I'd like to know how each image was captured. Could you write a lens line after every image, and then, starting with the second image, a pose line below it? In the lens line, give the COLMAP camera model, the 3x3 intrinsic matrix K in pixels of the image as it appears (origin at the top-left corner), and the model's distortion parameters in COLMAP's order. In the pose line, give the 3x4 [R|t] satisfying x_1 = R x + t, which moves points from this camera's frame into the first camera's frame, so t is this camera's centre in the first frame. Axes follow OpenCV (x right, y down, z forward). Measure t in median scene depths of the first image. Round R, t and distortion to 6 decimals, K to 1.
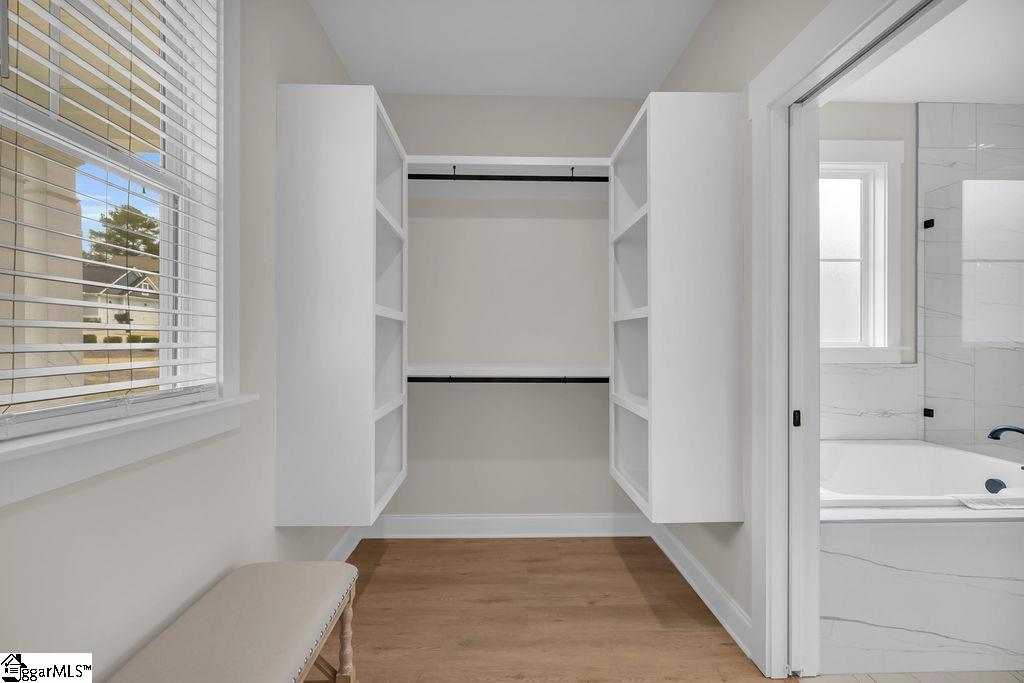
lens RADIAL K [[426.7, 0, 512.0], [0, 426.7, 341.5], [0, 0, 1]] dist [-0.000512, -0.000013]
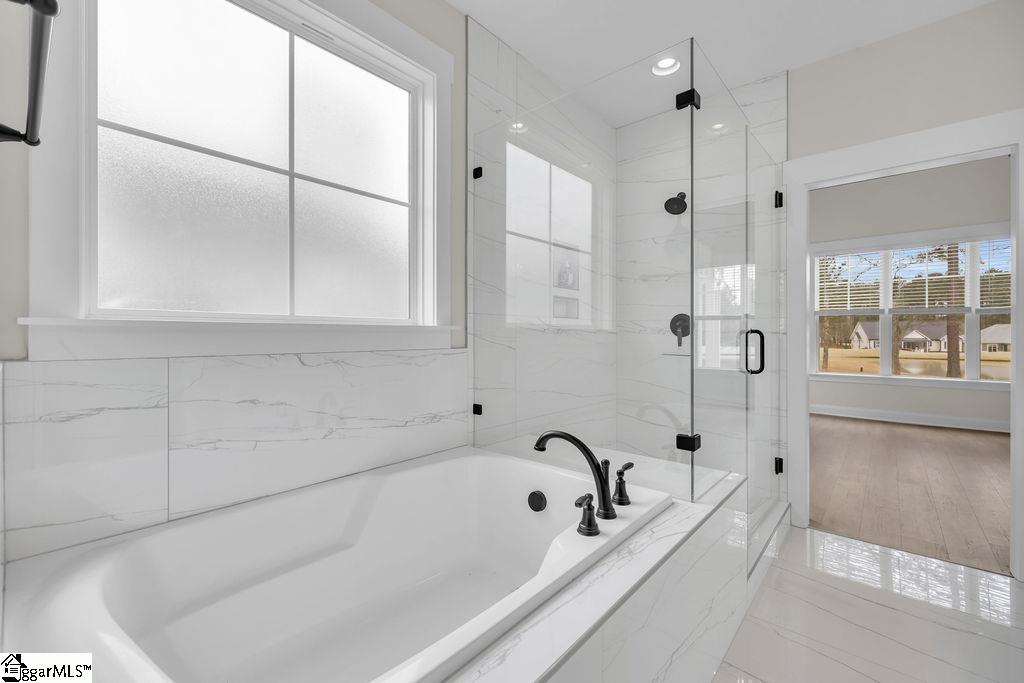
lens RADIAL K [[438.8, 0, 511.8], [0, 438.8, 335.0], [0, 0, 1]] dist [0.002085, 0.000066]
pose [[0.672906, 0.001931, 0.739725, 0.408221], [0.000778, 0.999994, -0.003318, 0.030431], [-0.739727, 0.002808, 0.672901, 0.395817]]
